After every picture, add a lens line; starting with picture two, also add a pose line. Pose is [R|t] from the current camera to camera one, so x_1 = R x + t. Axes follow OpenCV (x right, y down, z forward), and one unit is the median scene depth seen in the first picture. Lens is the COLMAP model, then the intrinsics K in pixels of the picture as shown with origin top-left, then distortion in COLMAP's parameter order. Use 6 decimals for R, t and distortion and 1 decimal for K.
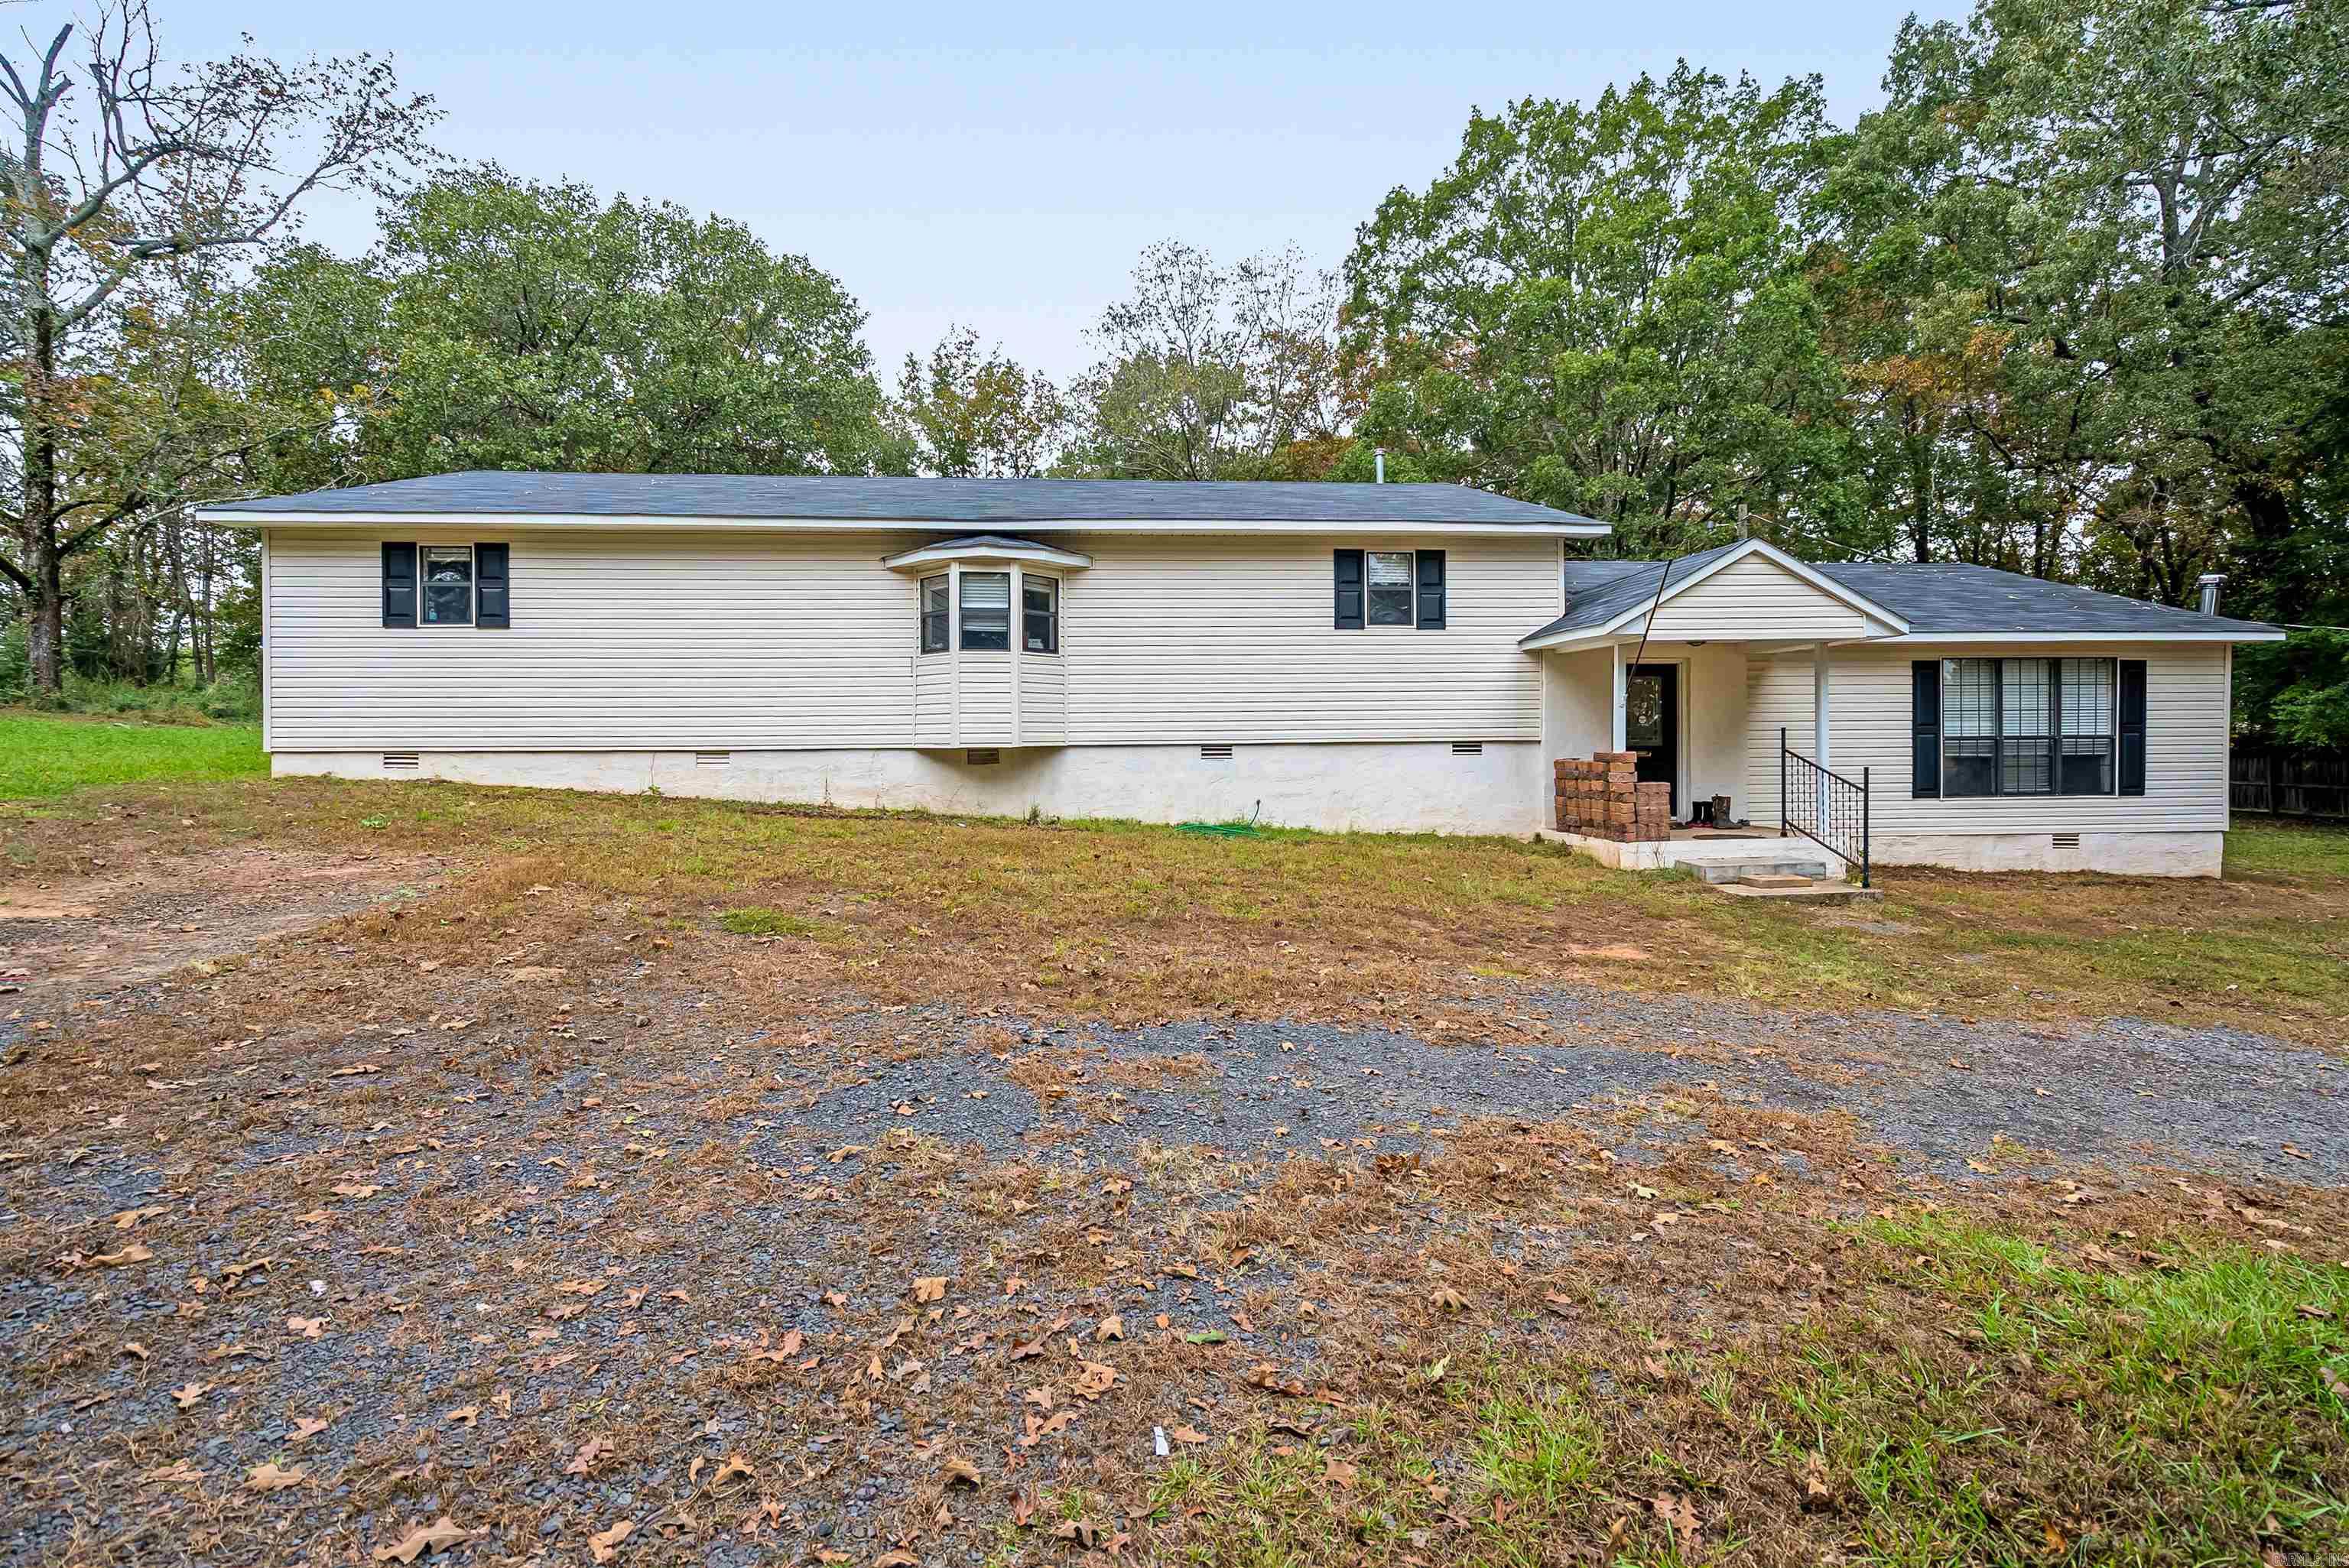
lens RADIAL K [[1065.6, 0, 1175.8], [0, 1065.6, 748.8], [0, 0, 1]] dist [-0.006481, 0.000054]
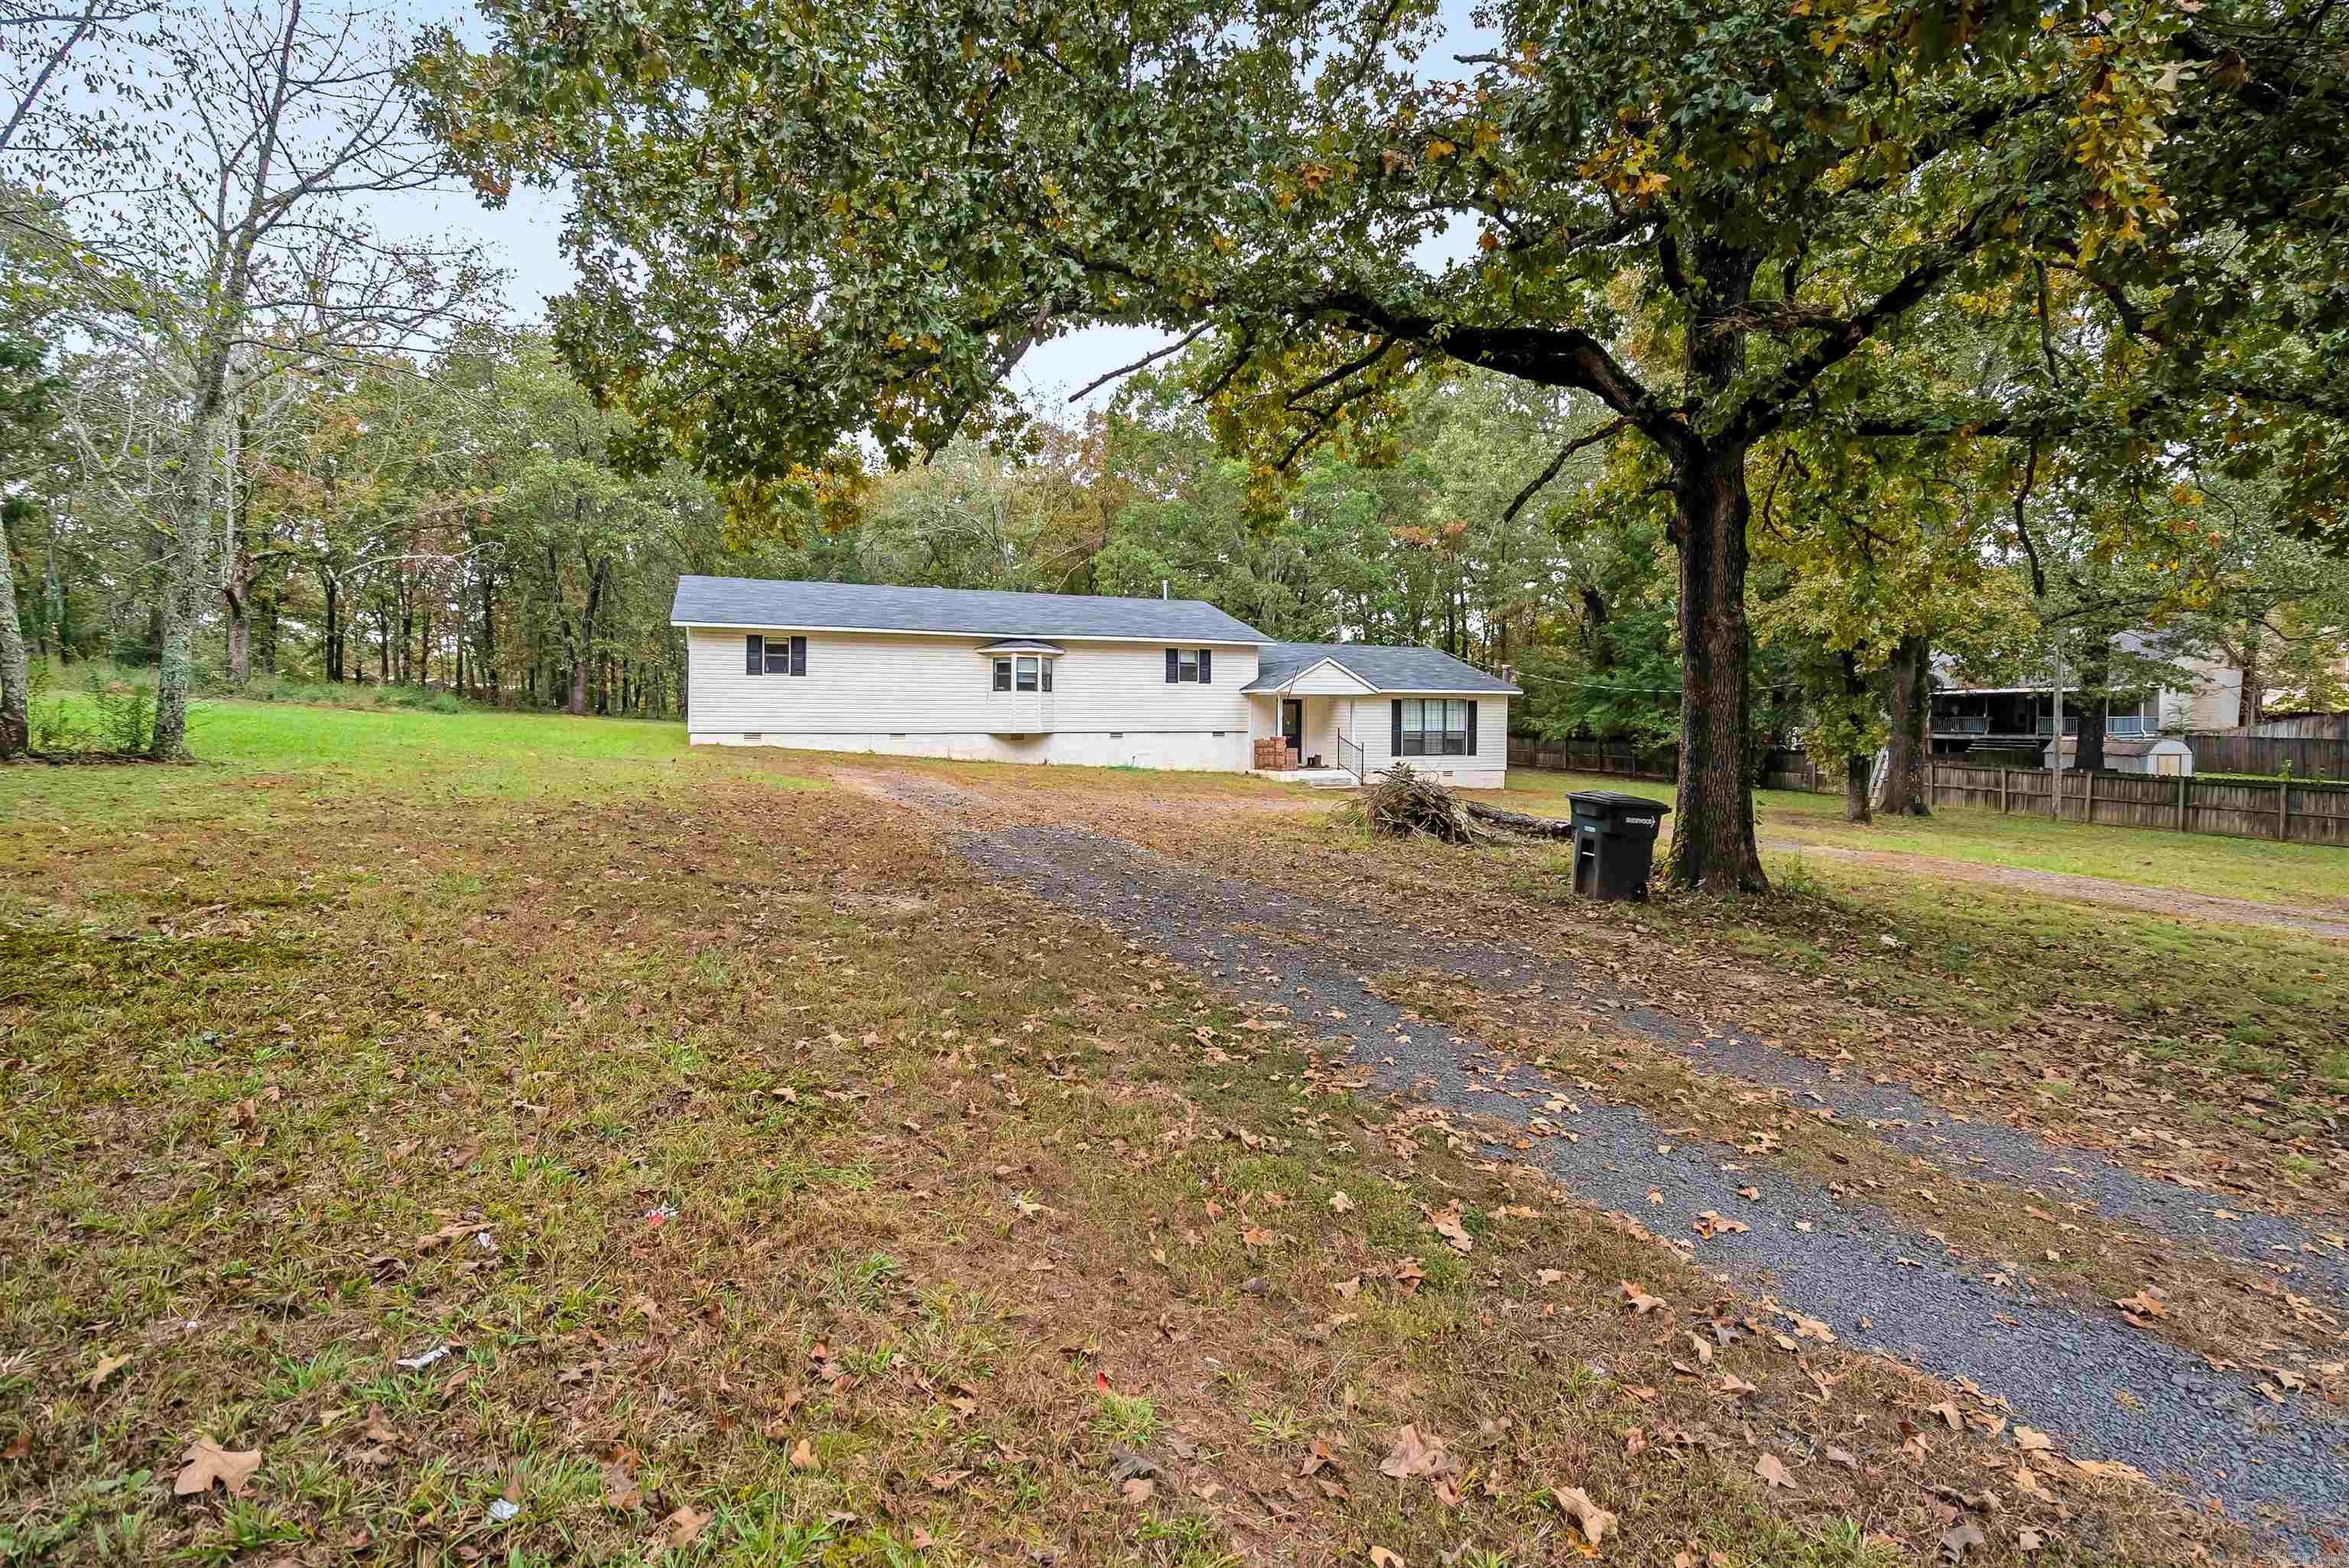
lens RADIAL K [[1065.6, 0, 1175.8], [0, 1065.6, 748.8], [0, 0, 1]] dist [-0.006481, 0.000054]
pose [[0.952885, 0.002425, 0.303321, -0.534782], [-0.006500, 0.999902, 0.012426, 0.002685], [-0.303261, -0.013812, 0.952808, -1.220280]]
